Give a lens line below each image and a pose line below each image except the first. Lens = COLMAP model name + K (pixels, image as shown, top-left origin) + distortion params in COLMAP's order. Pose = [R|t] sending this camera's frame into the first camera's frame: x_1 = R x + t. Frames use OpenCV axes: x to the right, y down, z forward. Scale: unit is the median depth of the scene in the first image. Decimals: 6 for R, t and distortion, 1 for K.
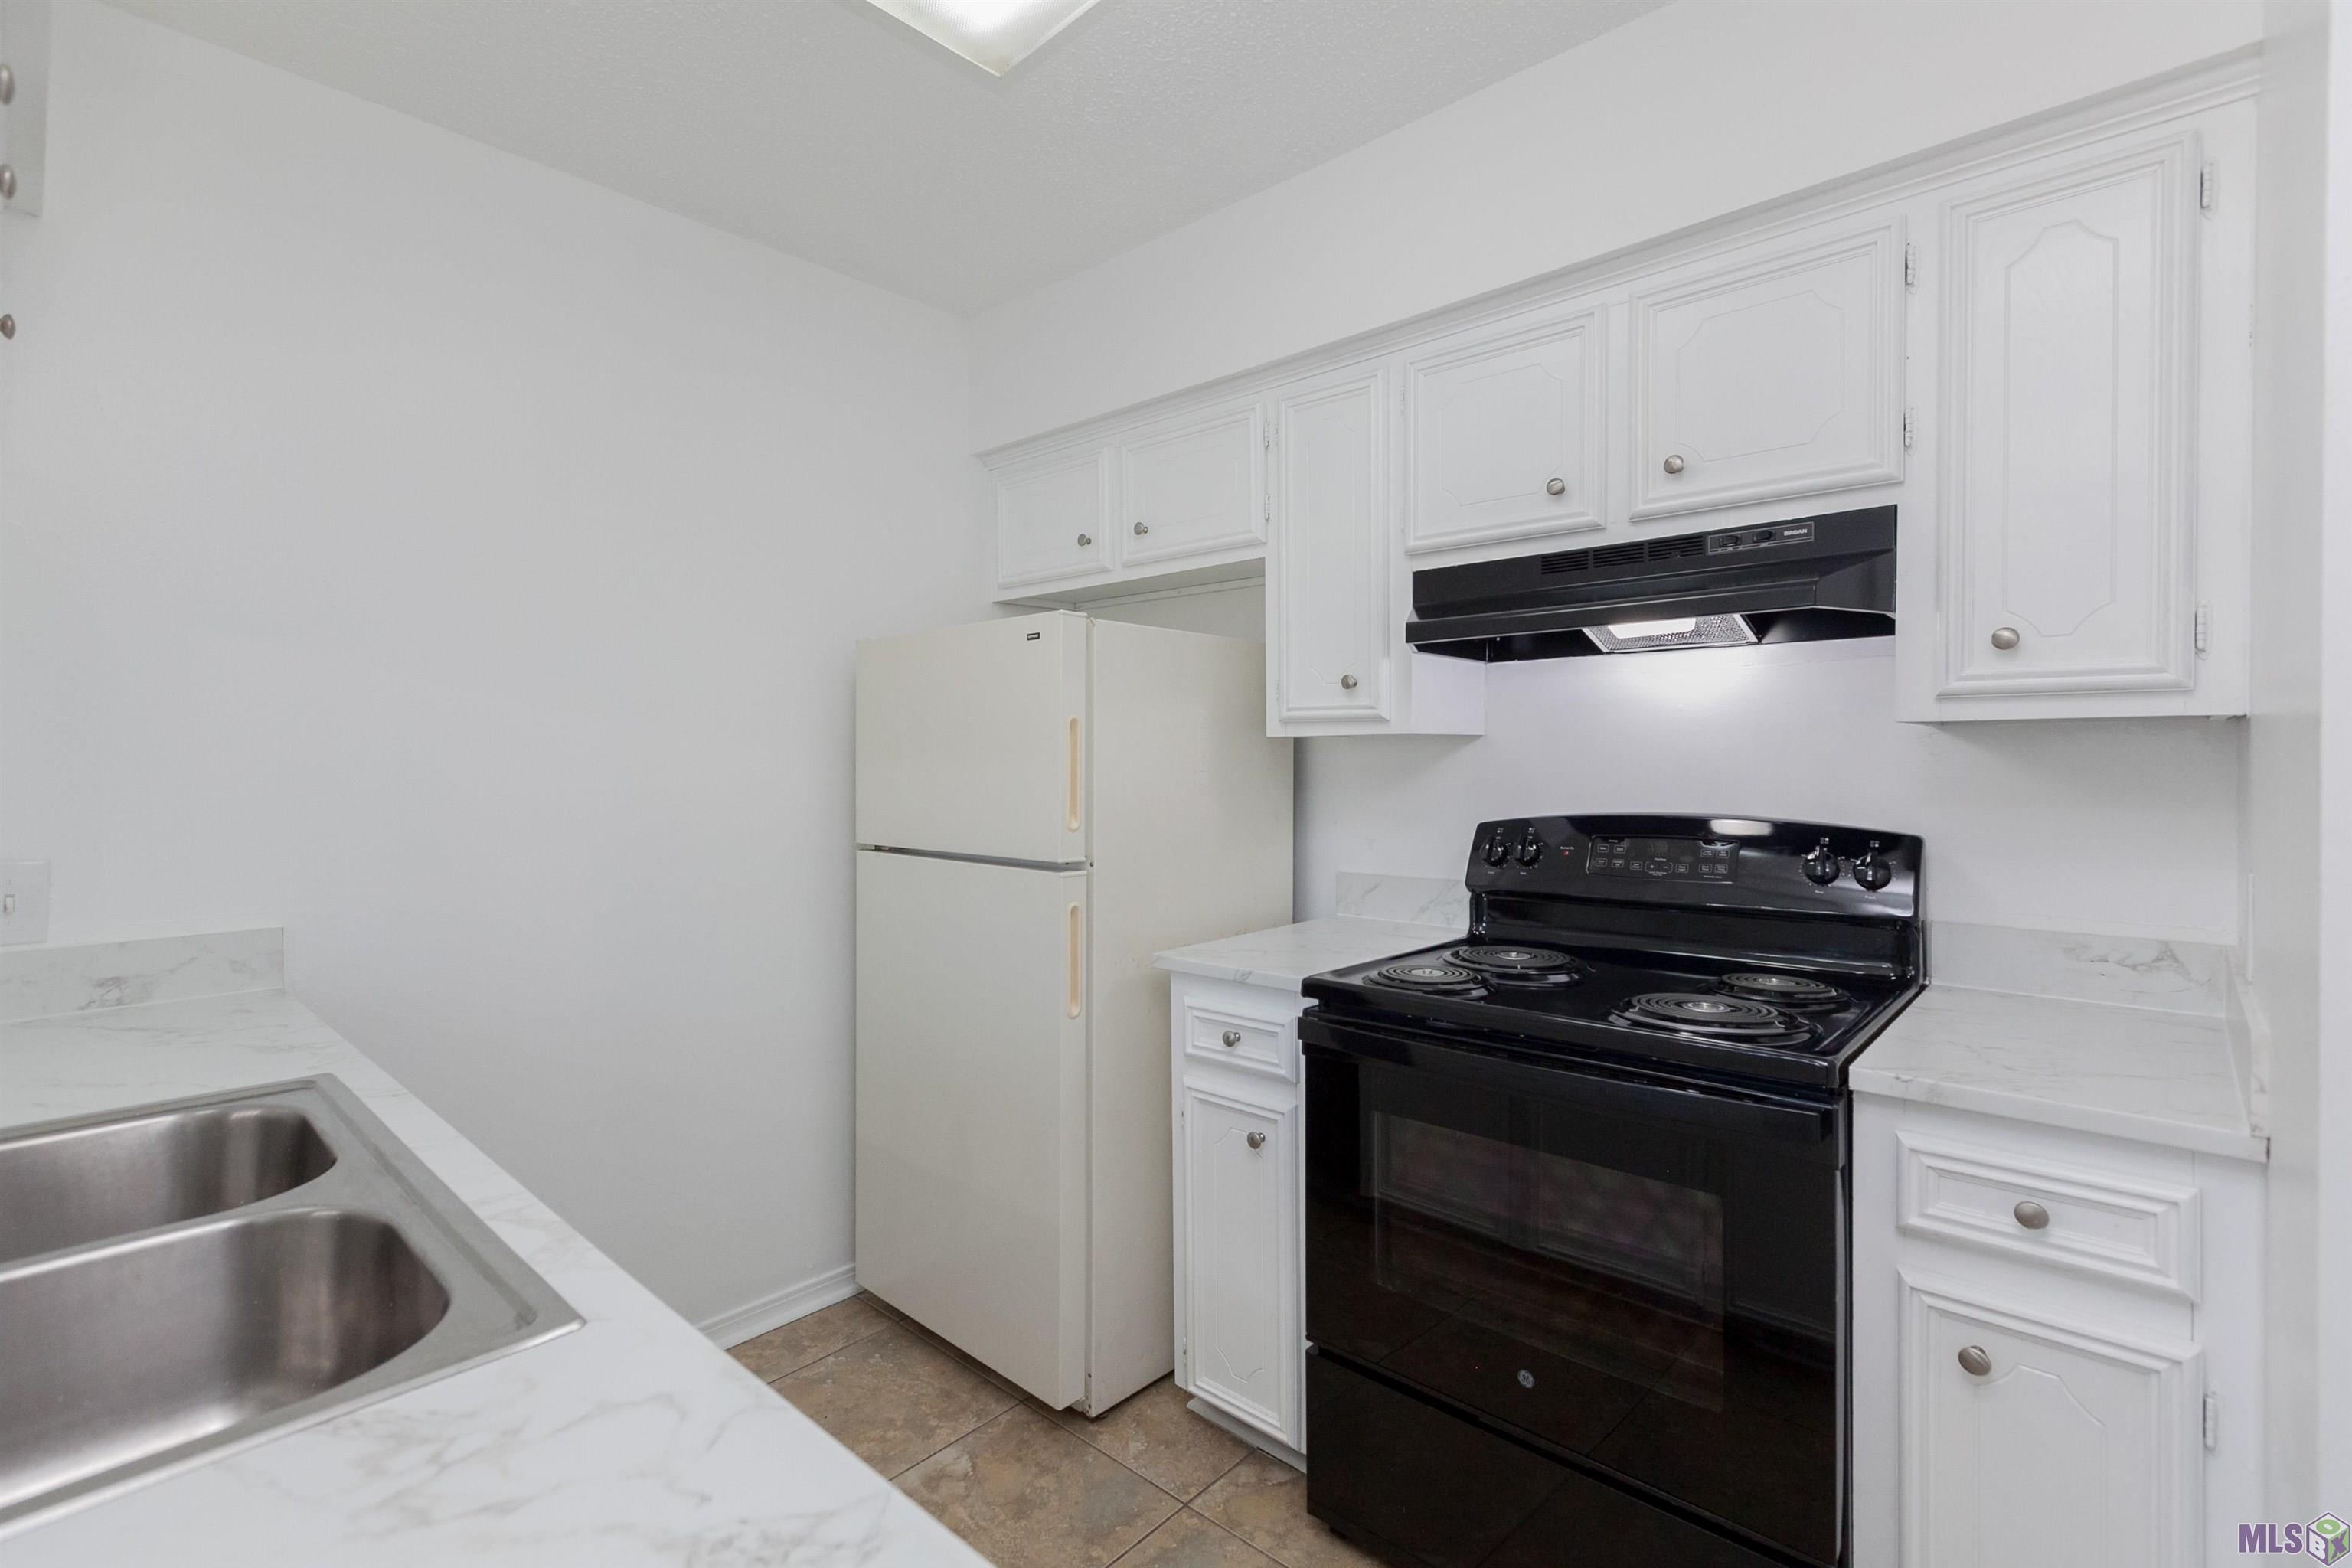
lens RADIAL K [[1071.9, 0, 1173.4], [0, 1071.9, 780.9], [0, 0, 1]] dist [0.006837, -0.002059]
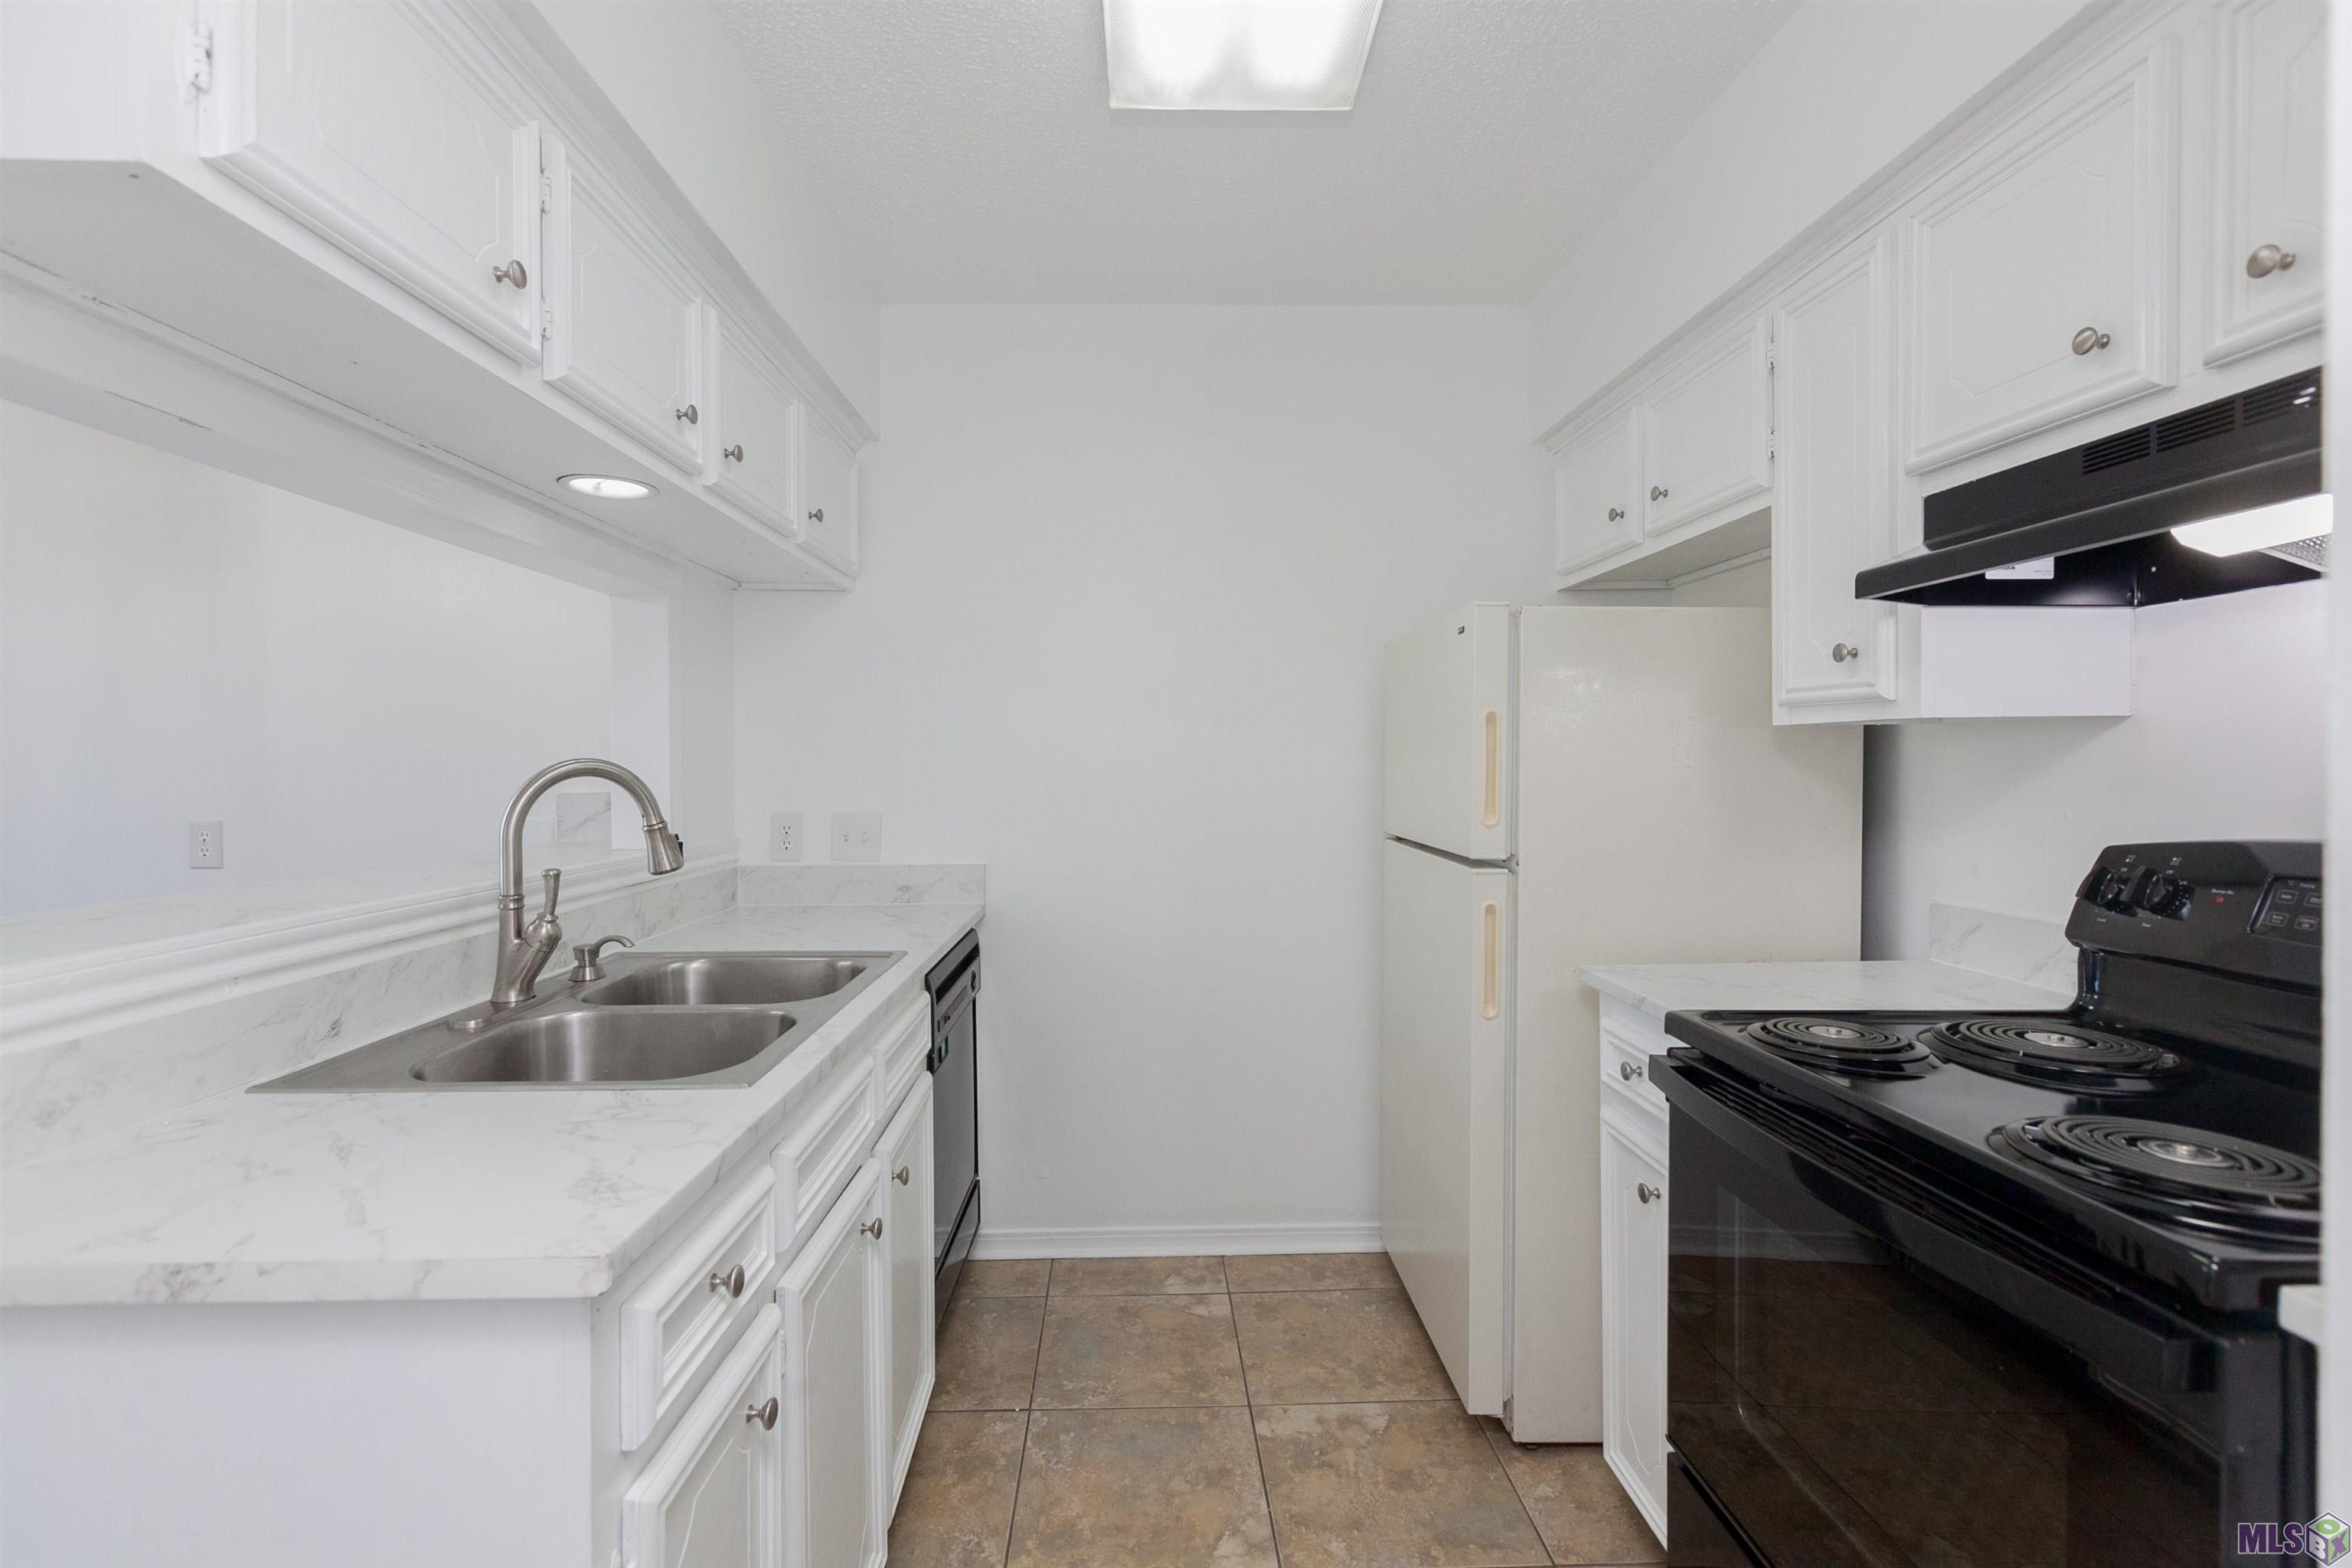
lens RADIAL K [[1071.9, 0, 1154.7], [0, 1071.9, 782.2], [0, 0, 1]] dist [0.006837, -0.002059]
pose [[0.686118, 0.015633, -0.727322, 0.400954], [-0.013012, 0.999873, 0.009216, 0.000554], [0.727374, 0.003141, 0.686234, 0.110457]]
